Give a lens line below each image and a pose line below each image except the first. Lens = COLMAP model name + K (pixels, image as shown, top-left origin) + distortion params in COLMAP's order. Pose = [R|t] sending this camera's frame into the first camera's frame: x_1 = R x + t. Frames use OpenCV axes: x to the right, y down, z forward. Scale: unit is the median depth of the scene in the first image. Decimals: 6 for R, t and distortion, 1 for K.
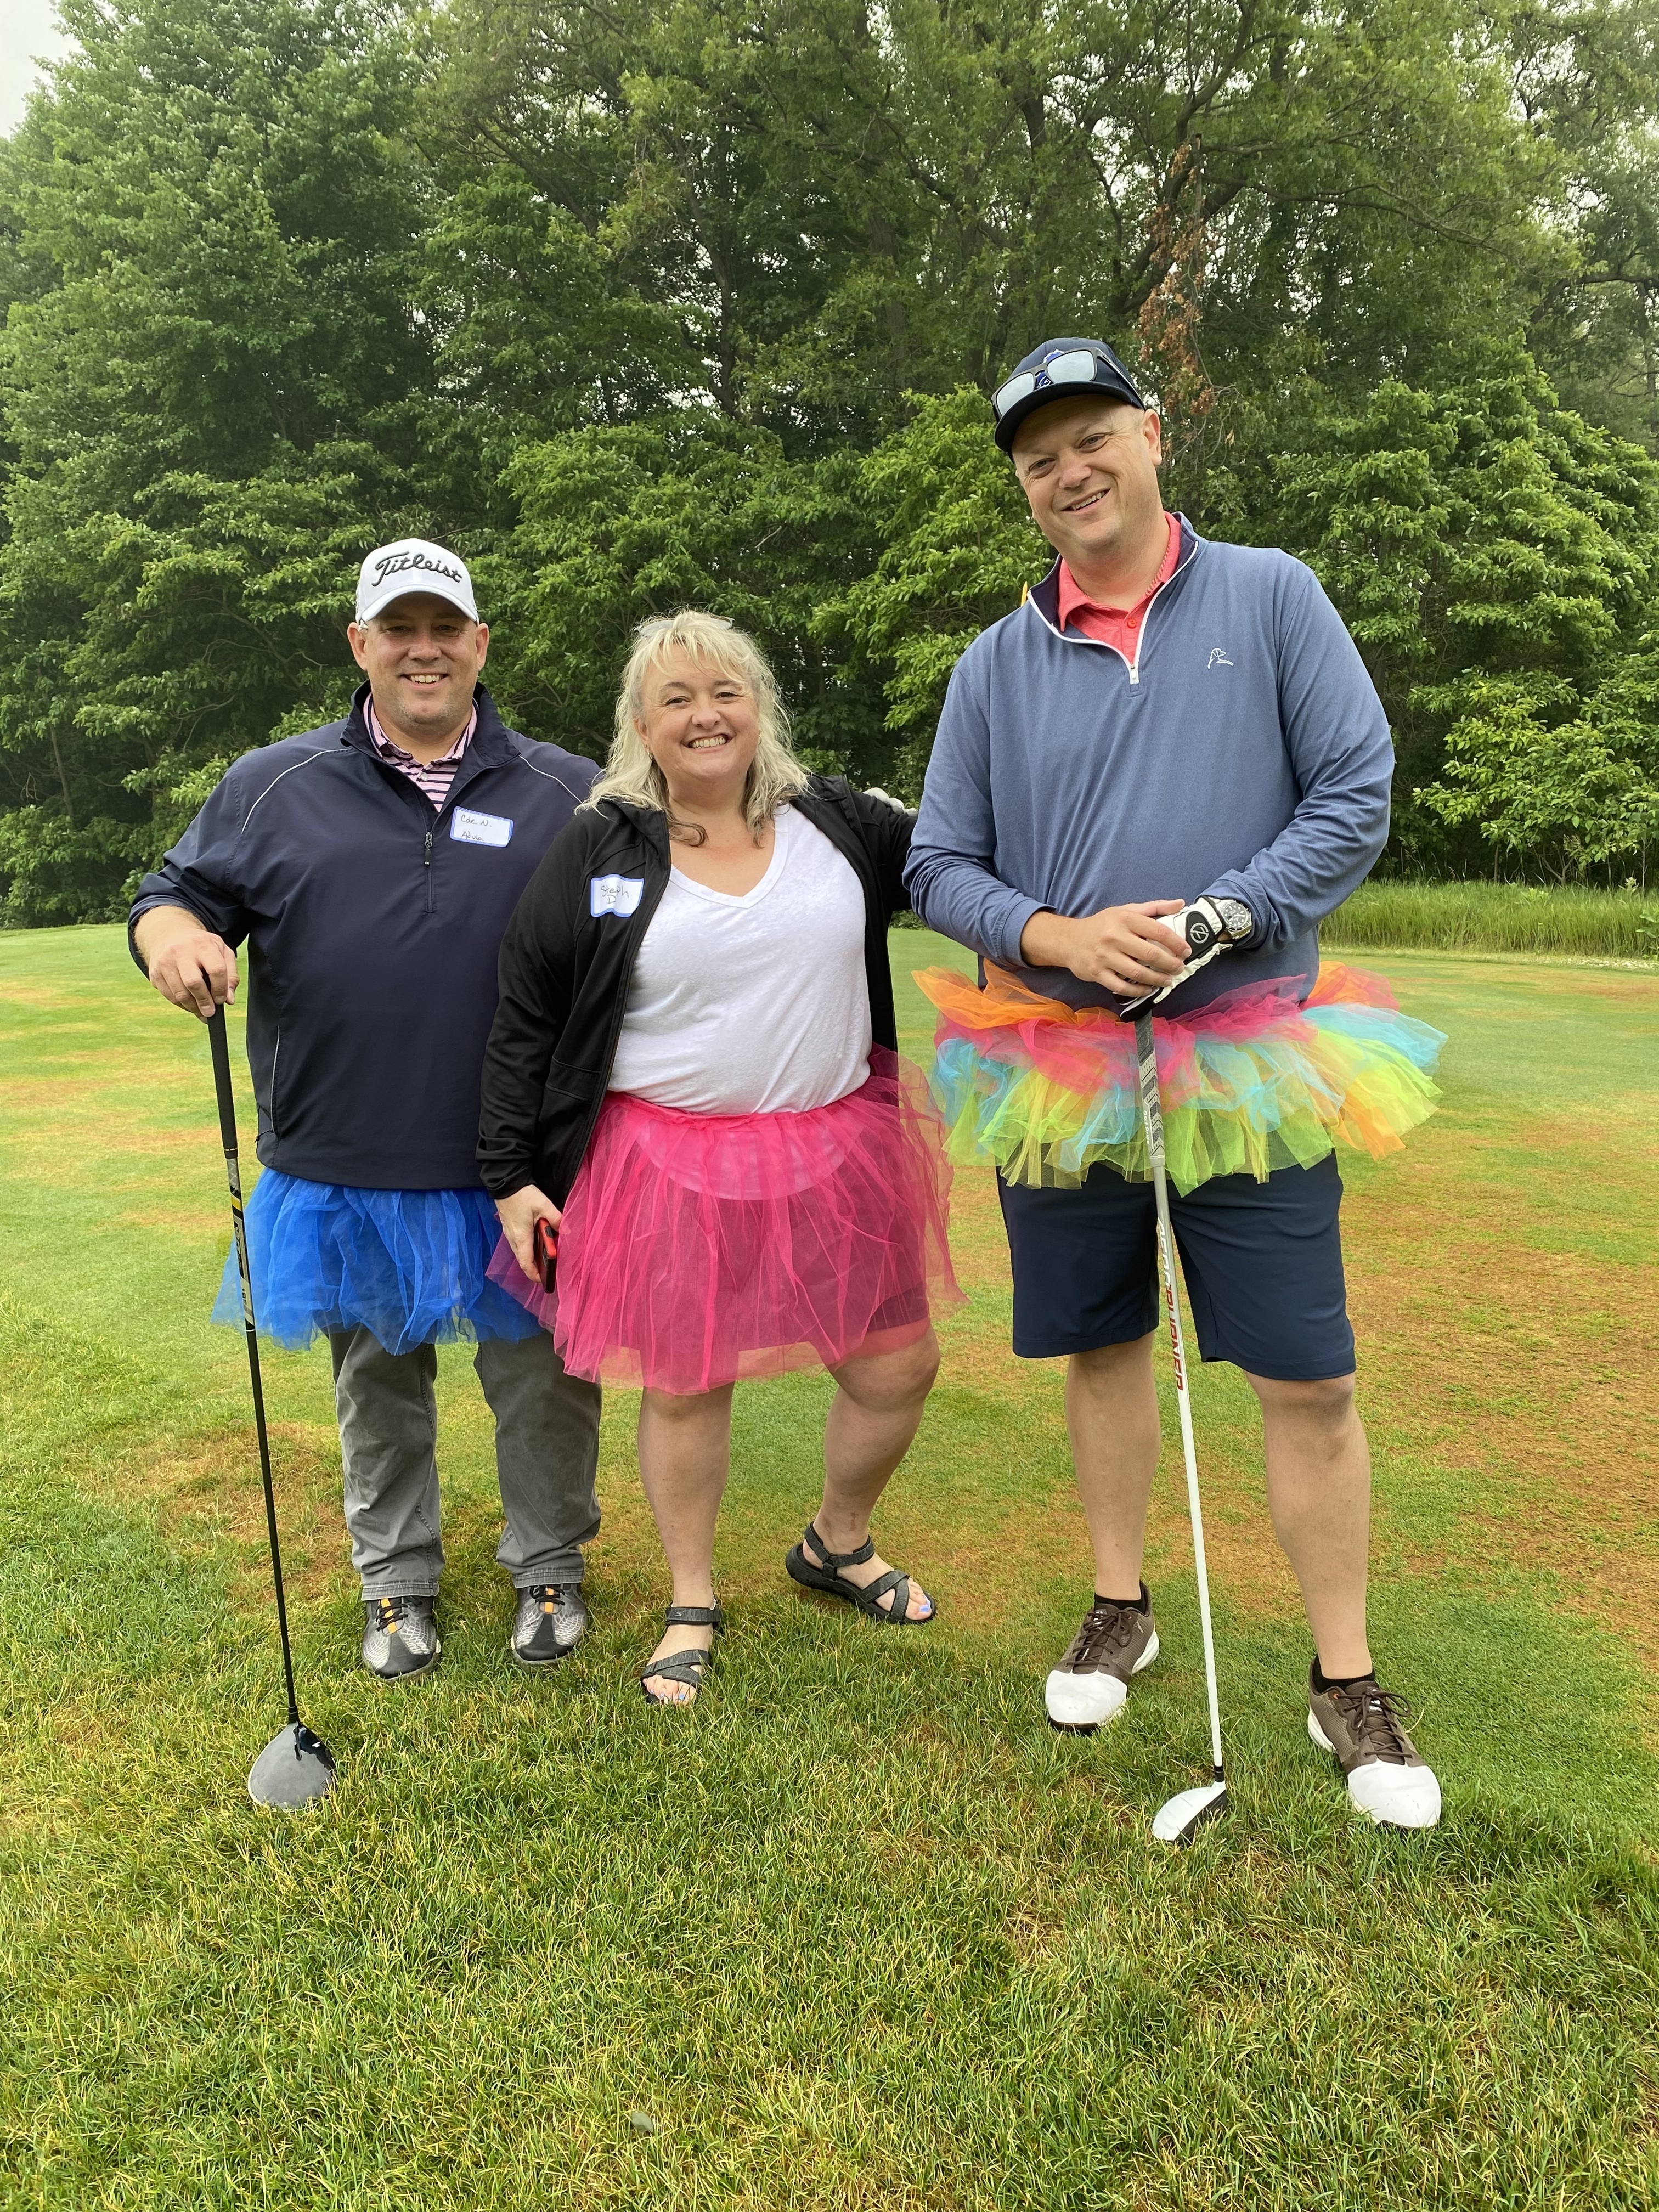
lens RADIAL K [[1685.4, 0, 850.0], [0, 1685.4, 1105.7], [0, 0, 1]] dist [0.011201, -0.011635]
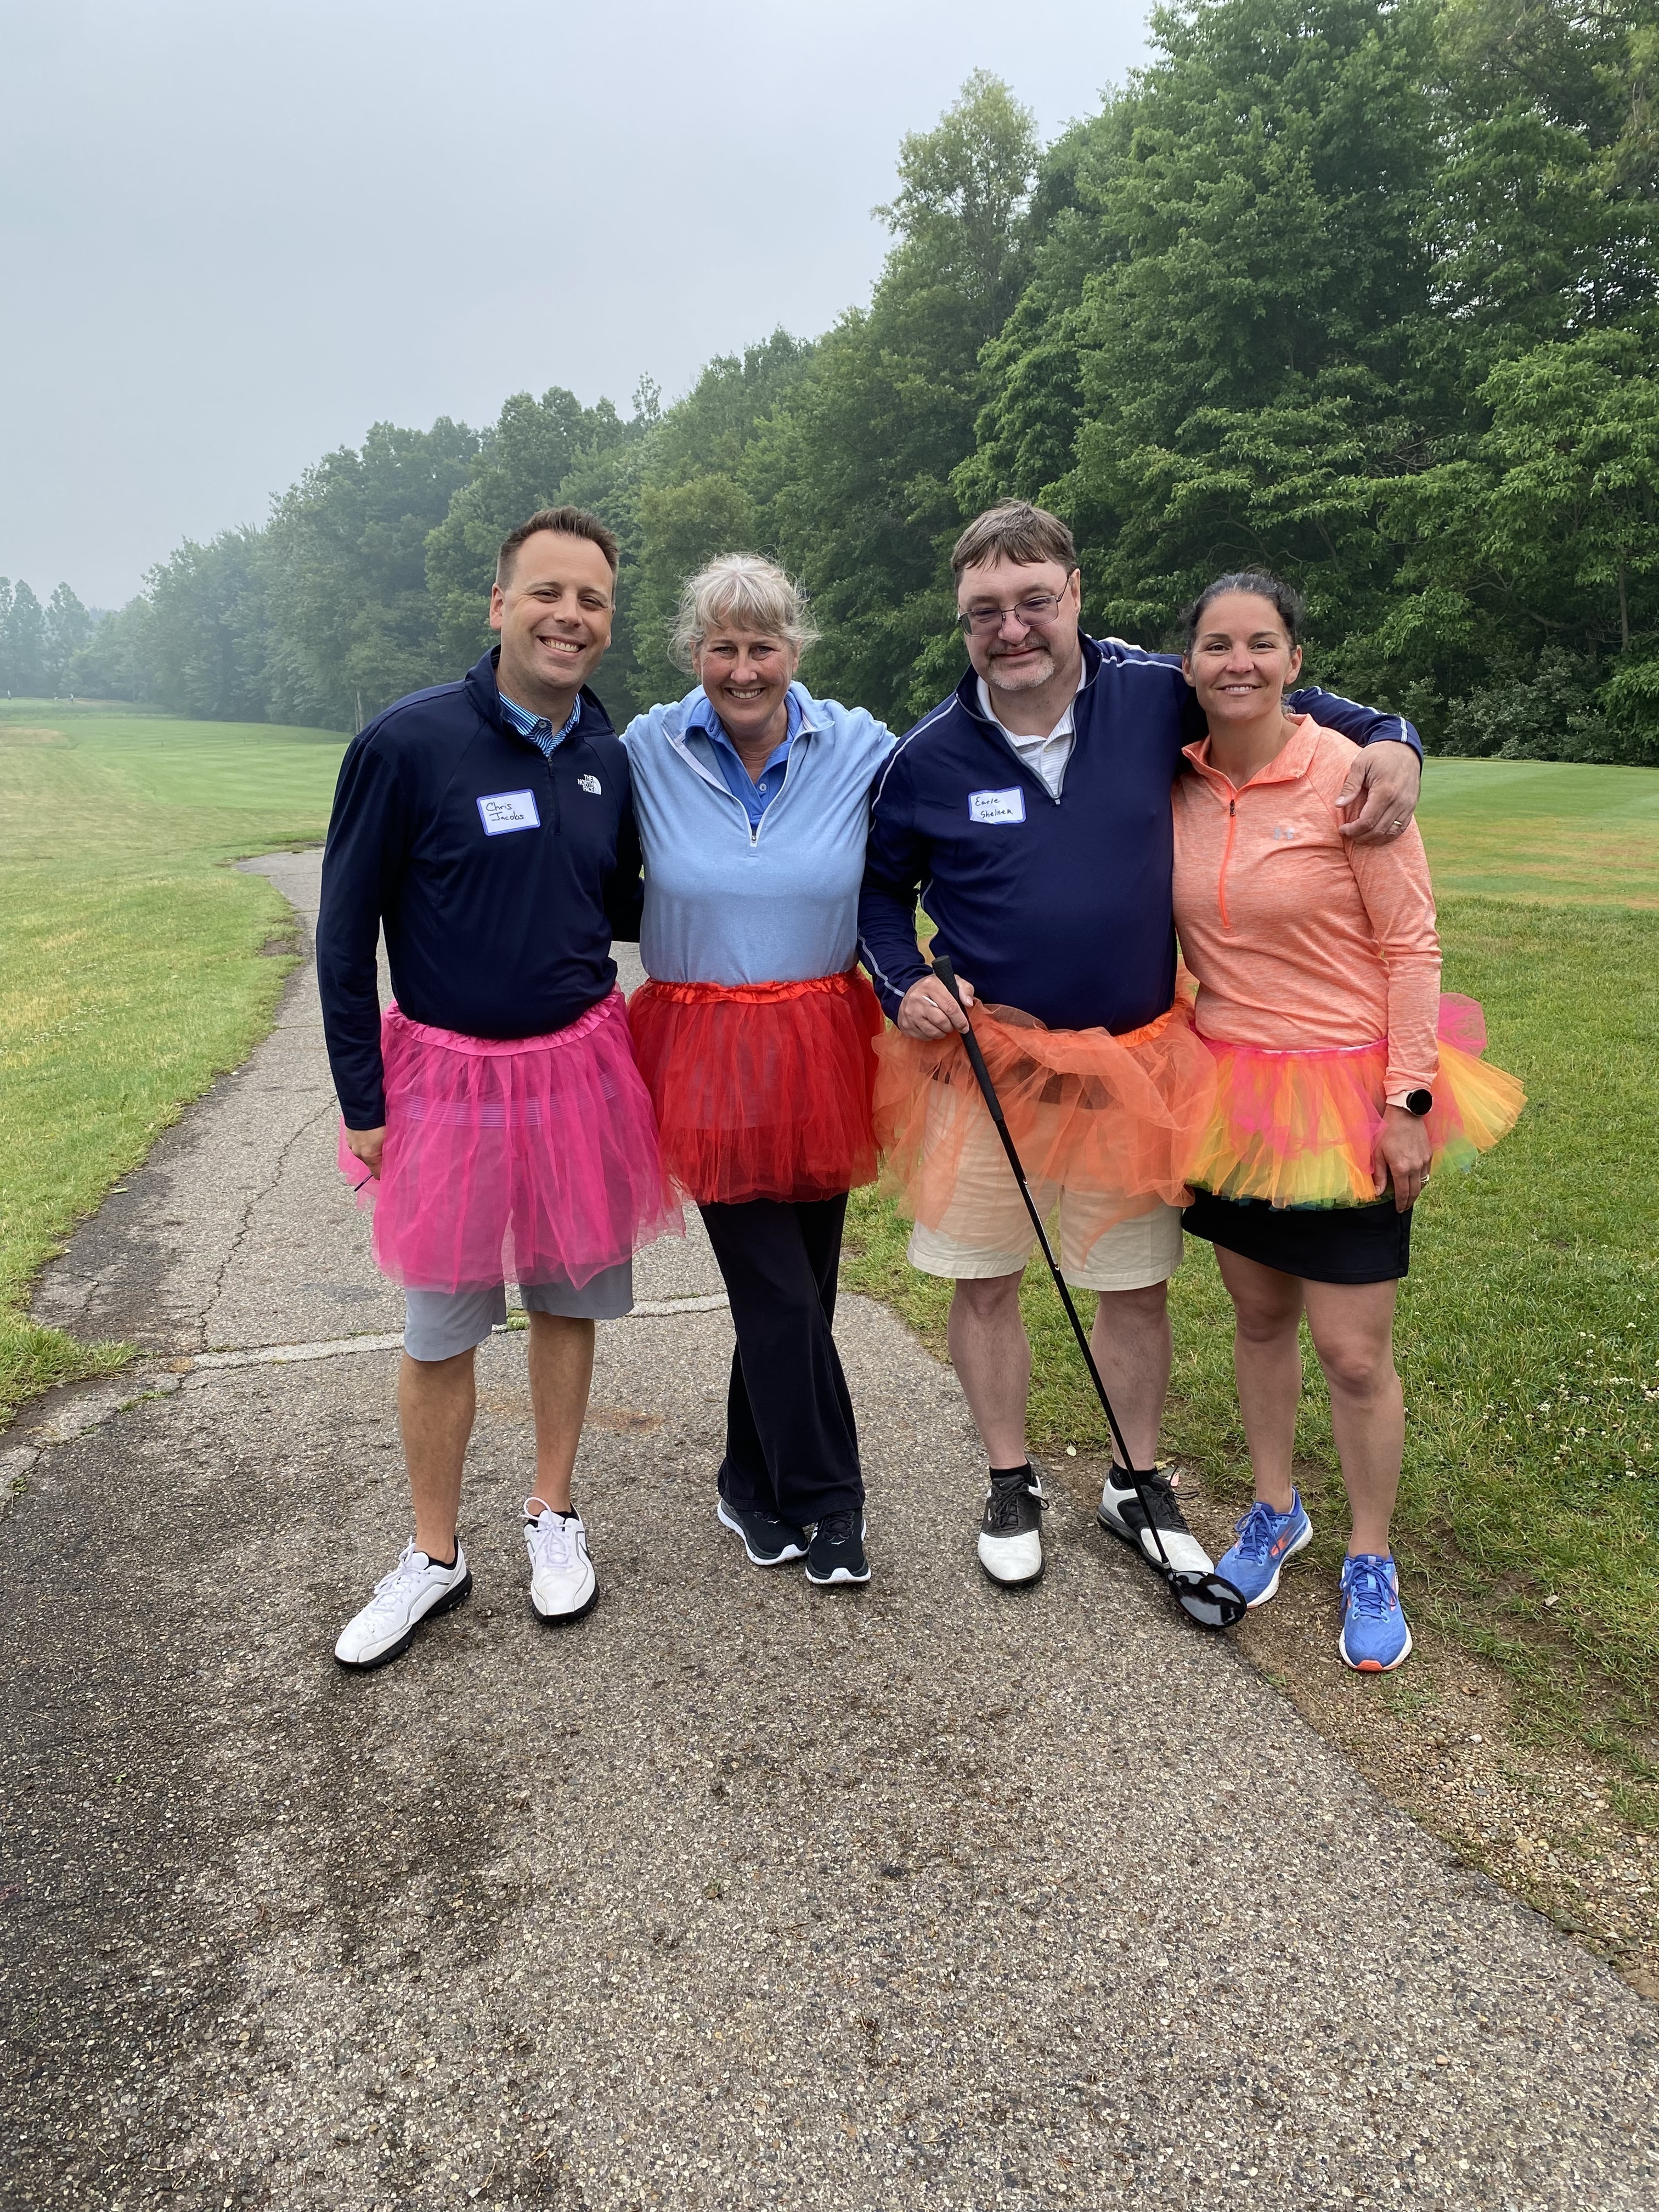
lens RADIAL K [[1685.4, 0, 828.5], [0, 1685.4, 1129.4], [0, 0, 1]] dist [0.011201, -0.011635]
pose [[0.863081, 0.127913, -0.488600, 0.040506], [-0.087327, 0.990622, 0.105082, 0.048980], [0.497459, -0.048027, 0.866157, -0.259943]]
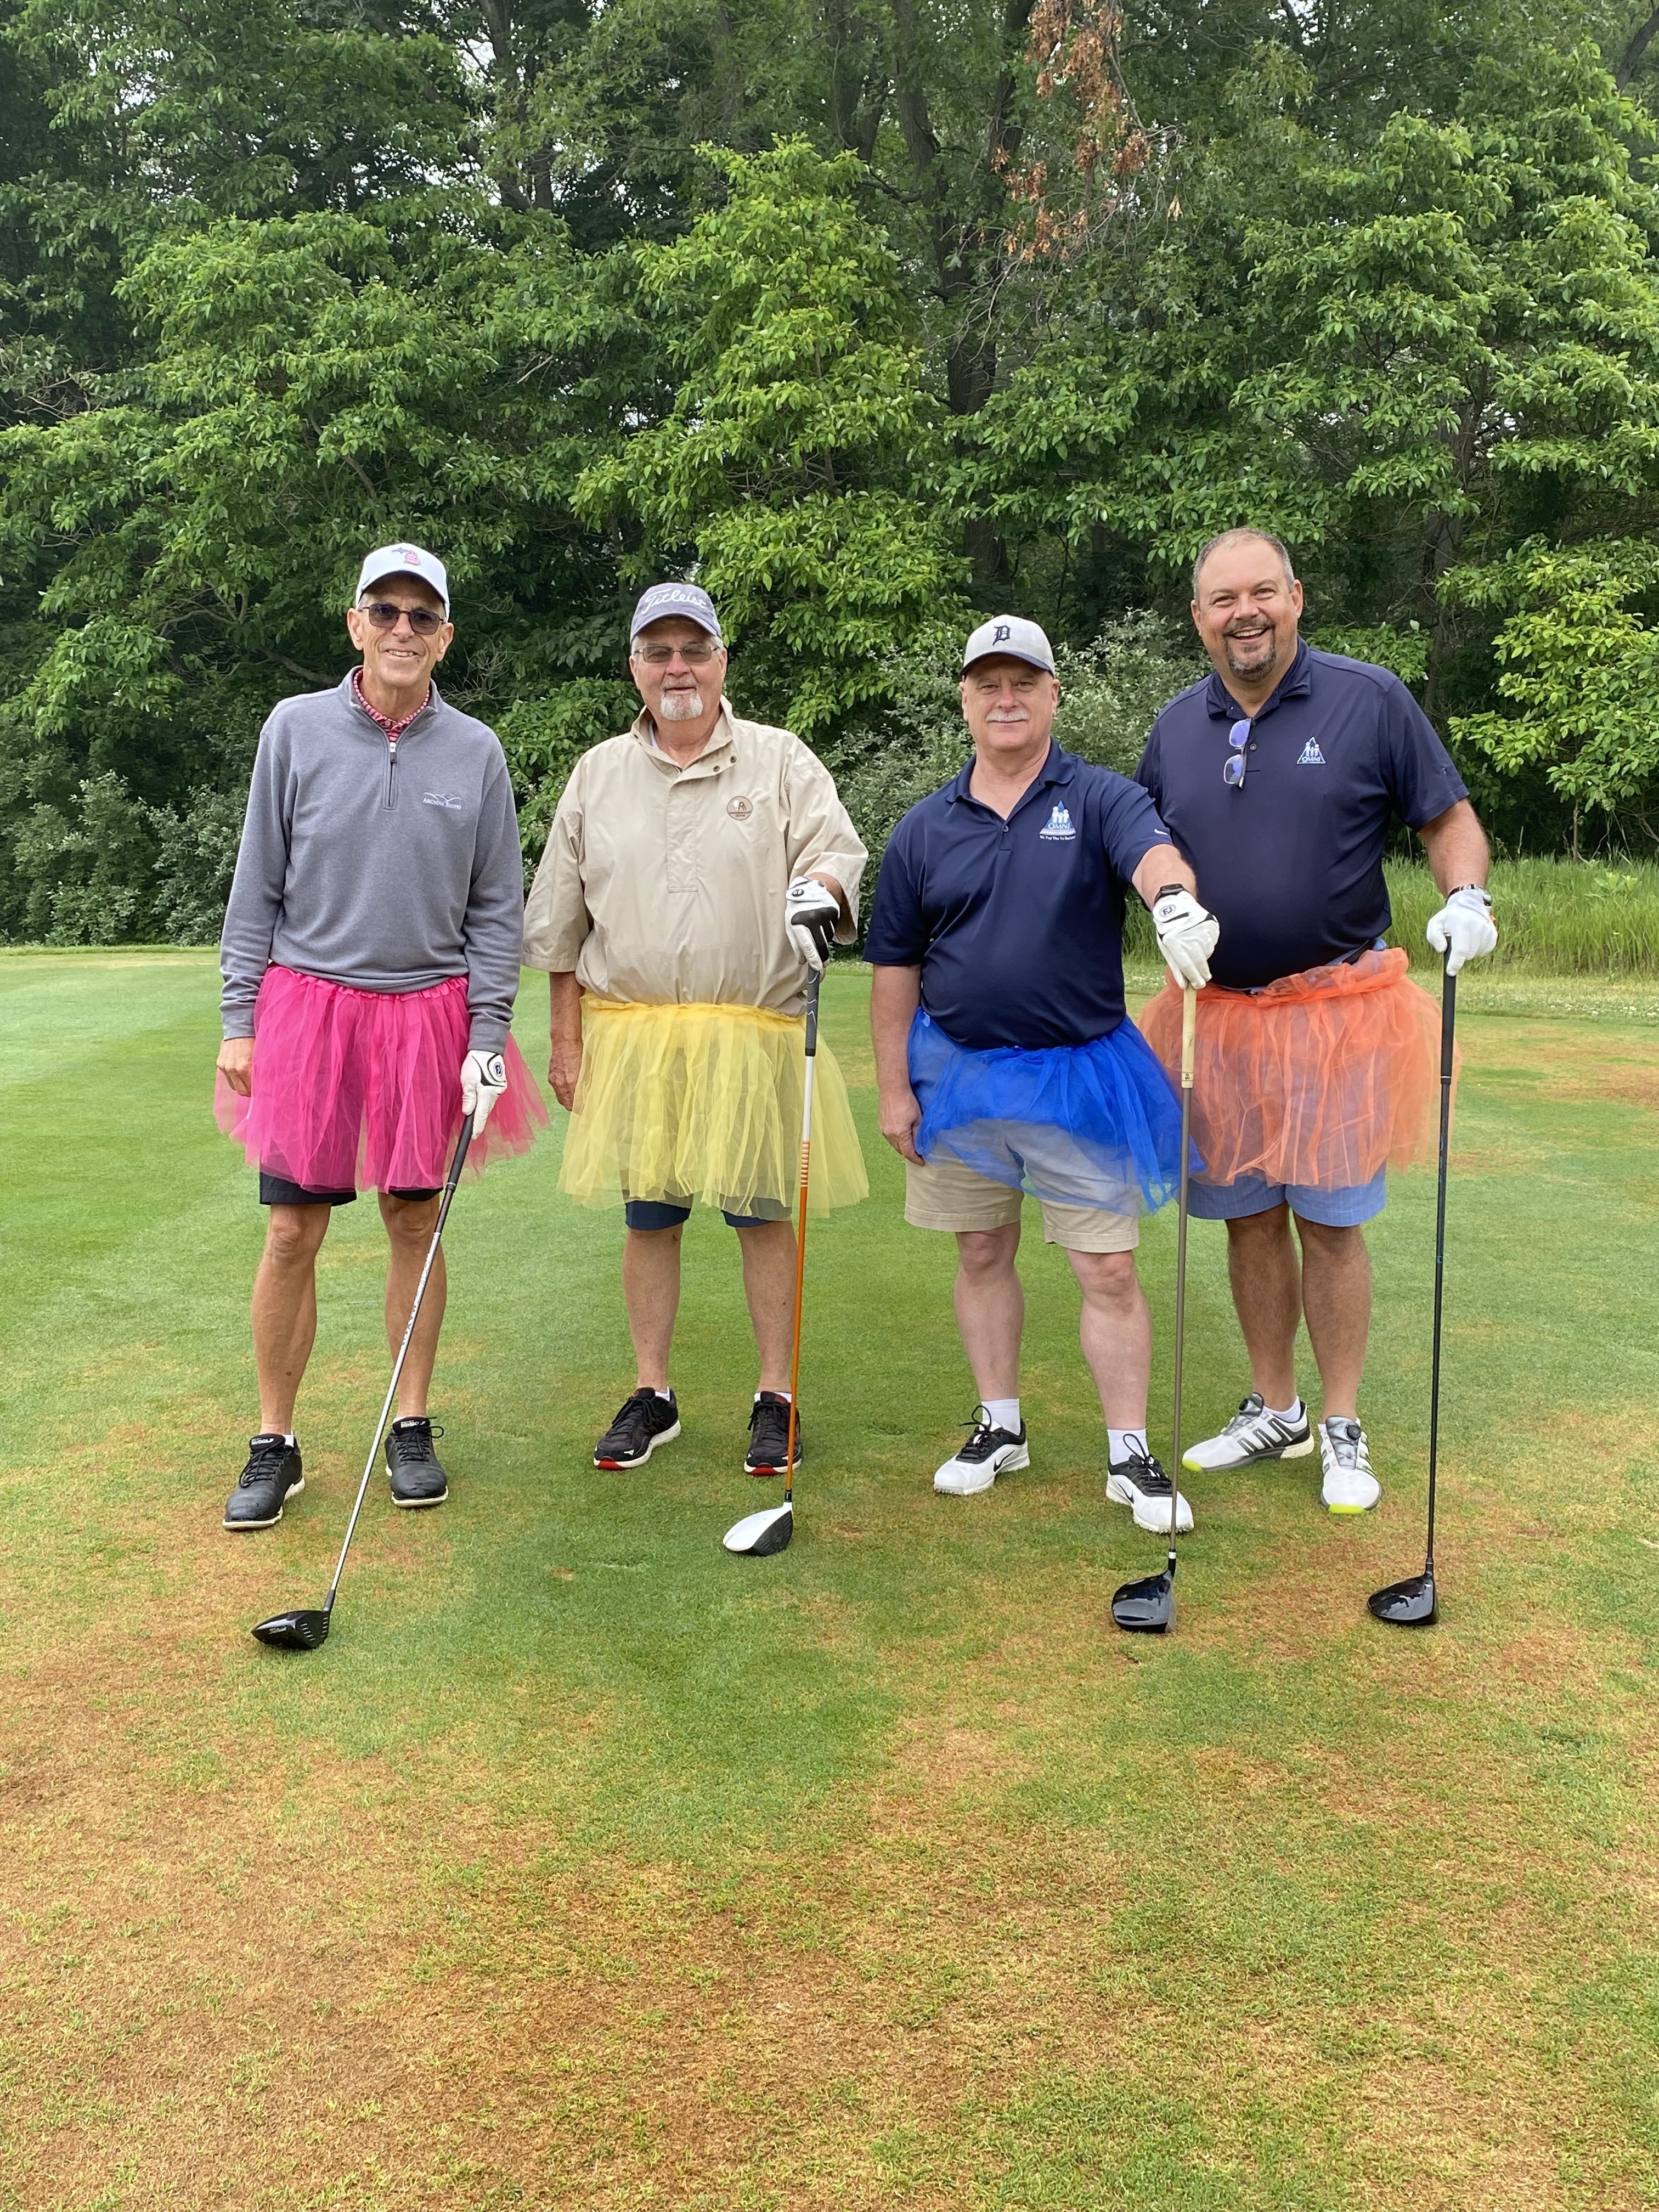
lens RADIAL K [[2263.2, 0, 878.5], [0, 2263.2, 1117.1], [0, 0, 1]] dist [0.005037, 0.000000]
pose [[0.999307, -0.031794, 0.019373, 0.068193], [0.031886, 0.999482, -0.004453, -0.026618], [-0.019221, 0.005067, 0.999802, 0.085049]]
